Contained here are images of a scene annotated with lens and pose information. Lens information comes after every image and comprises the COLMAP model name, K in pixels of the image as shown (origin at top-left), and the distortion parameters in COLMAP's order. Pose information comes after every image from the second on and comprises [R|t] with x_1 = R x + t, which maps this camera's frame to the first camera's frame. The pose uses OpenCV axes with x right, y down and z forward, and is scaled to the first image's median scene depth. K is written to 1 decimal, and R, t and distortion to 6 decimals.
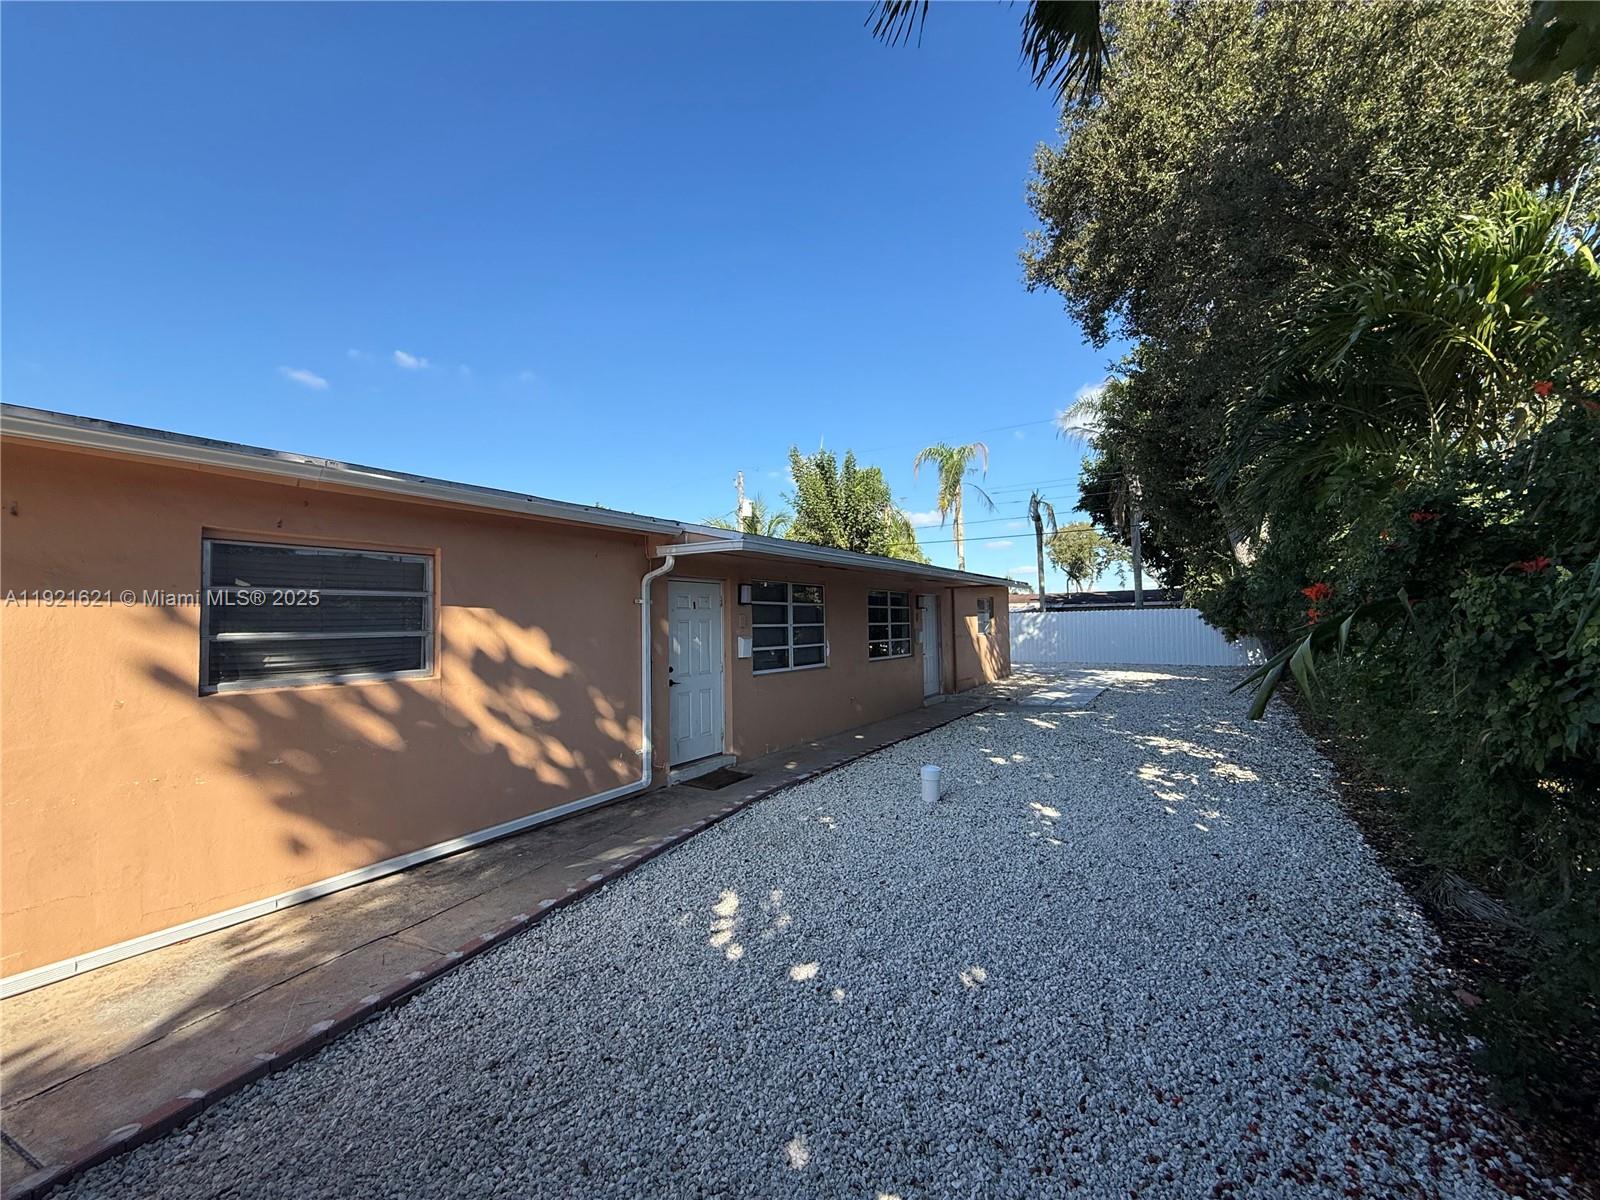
lens RADIAL K [[636.8, 0, 795.1], [0, 636.8, 600.1], [0, 0, 1]] dist [0.000091, 0.000525]
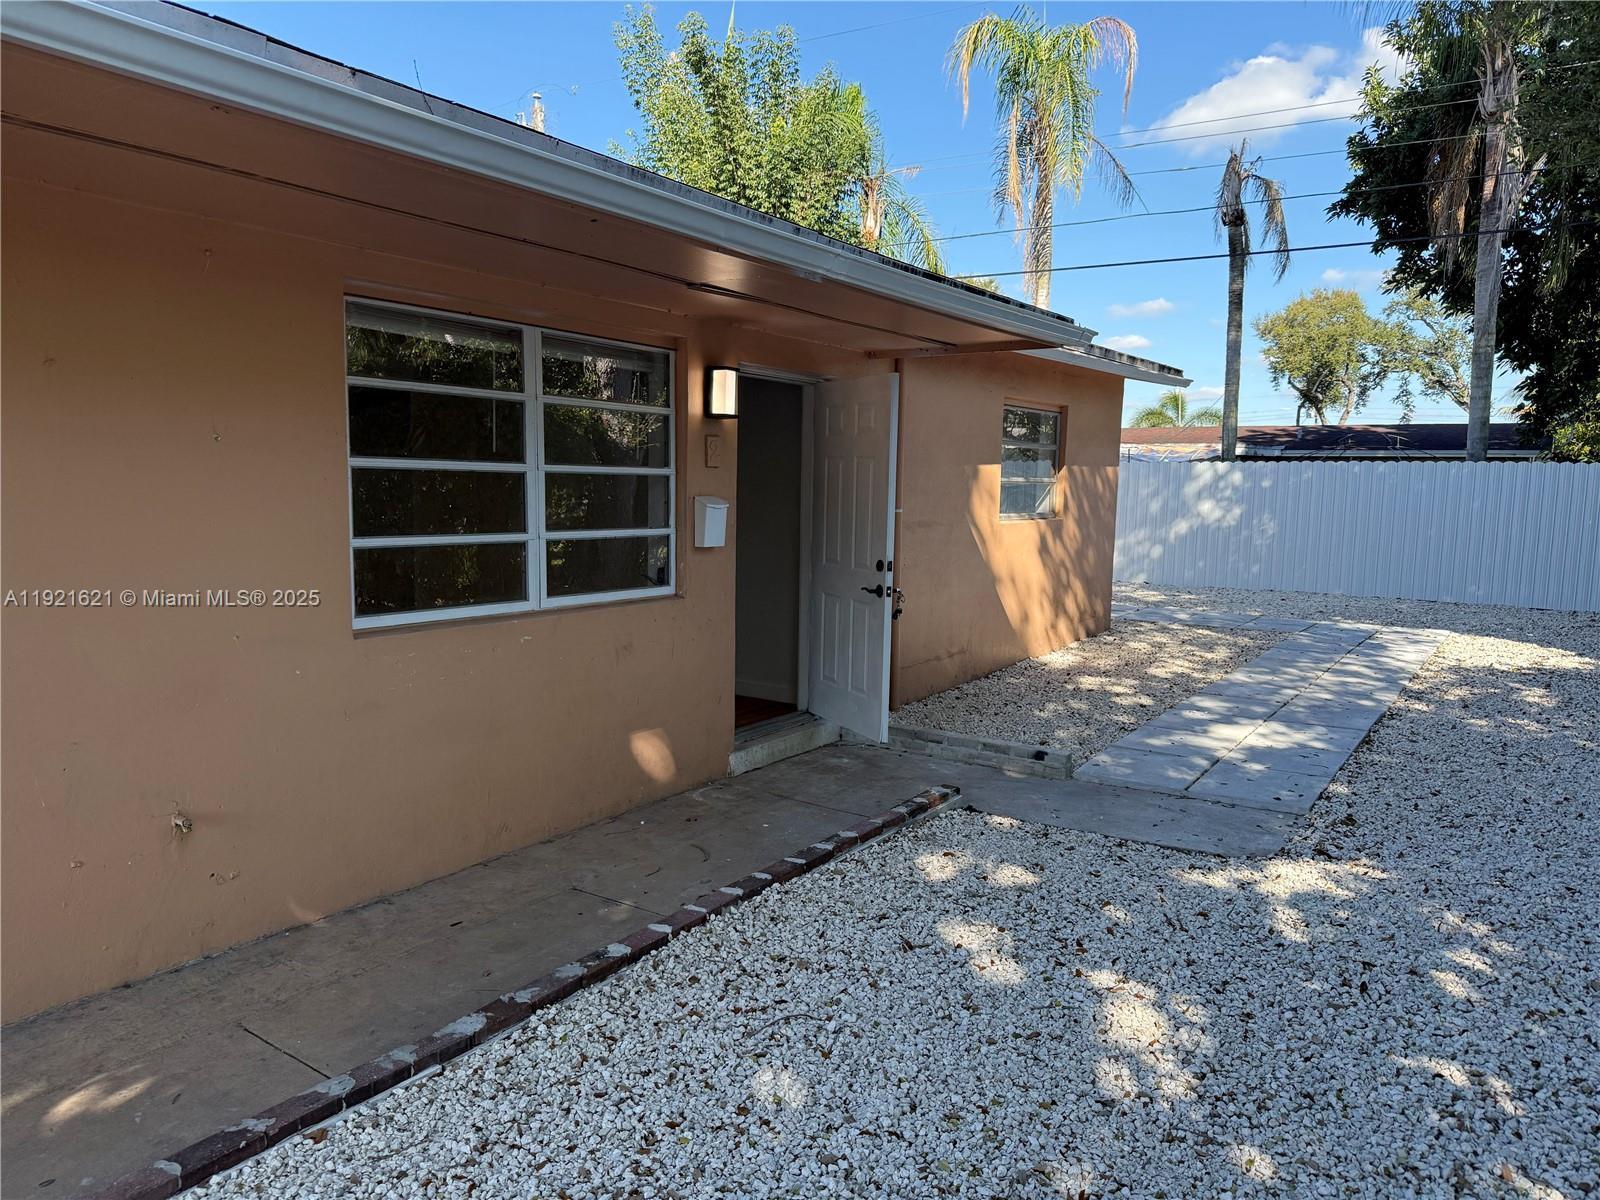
lens RADIAL K [[1131.7, 0, 800.0], [0, 1131.7, 600.0], [0, 0, 1]] dist [0.145662, -0.238089]
pose [[0.999678, 0.024817, 0.005271, 0.104383], [-0.025309, 0.989877, 0.139652, 0.007775], [-0.001752, -0.139740, 0.990187, 0.243367]]
